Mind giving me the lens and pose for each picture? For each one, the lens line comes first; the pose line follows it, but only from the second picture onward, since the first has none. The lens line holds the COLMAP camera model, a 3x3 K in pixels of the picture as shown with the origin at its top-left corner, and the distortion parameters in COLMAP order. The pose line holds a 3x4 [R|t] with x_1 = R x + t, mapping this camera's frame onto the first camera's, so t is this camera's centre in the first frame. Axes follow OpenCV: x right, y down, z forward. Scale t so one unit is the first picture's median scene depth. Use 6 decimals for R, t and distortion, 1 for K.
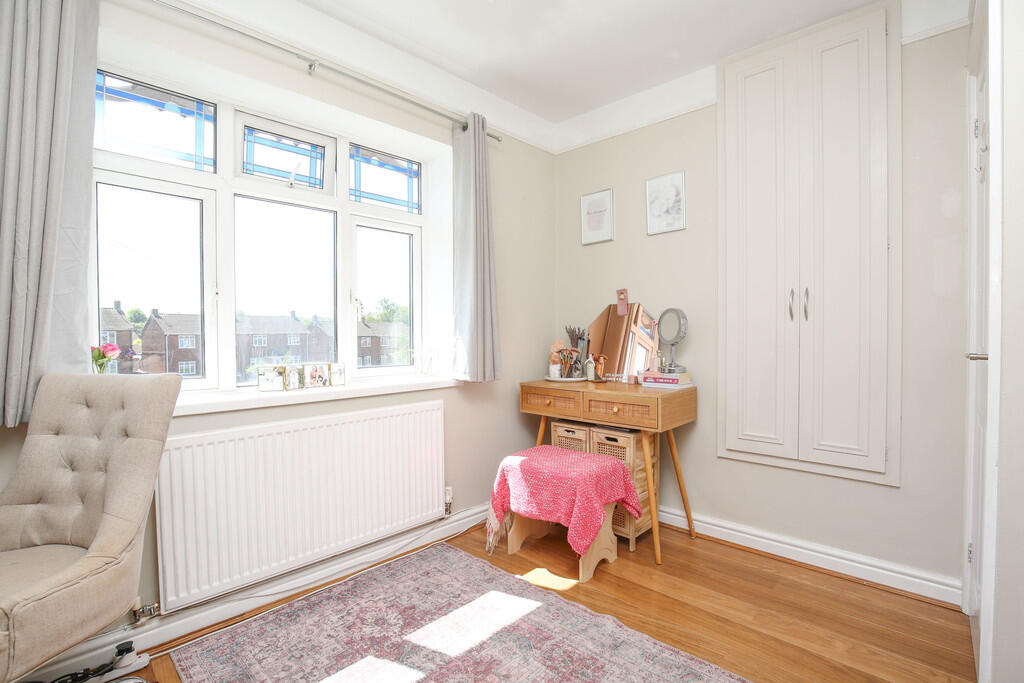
lens RADIAL K [[465.7, 0, 512.0], [0, 465.7, 341.5], [0, 0, 1]] dist [-0.037570, 0.000334]
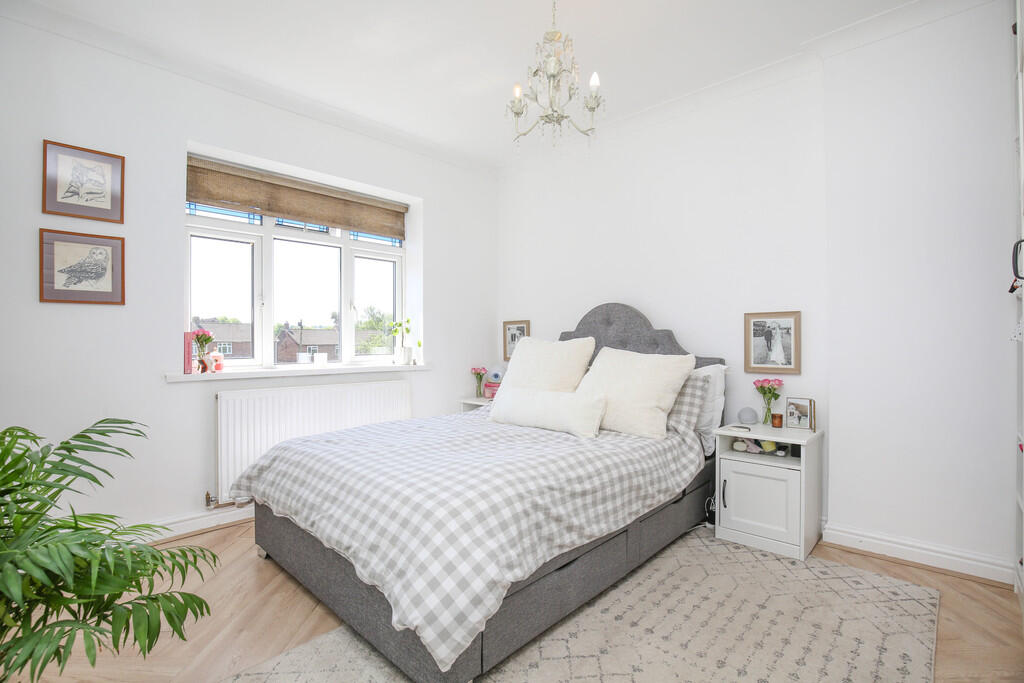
lens RADIAL K [[465.7, 0, 512.0], [0, 465.7, 341.5], [0, 0, 1]] dist [-0.037570, 0.000334]
pose [[0.999592, -0.001775, 0.028490, 0.101543], [0.002271, 0.999846, -0.017392, 0.031847], [-0.028455, 0.017449, 0.999443, -0.423280]]
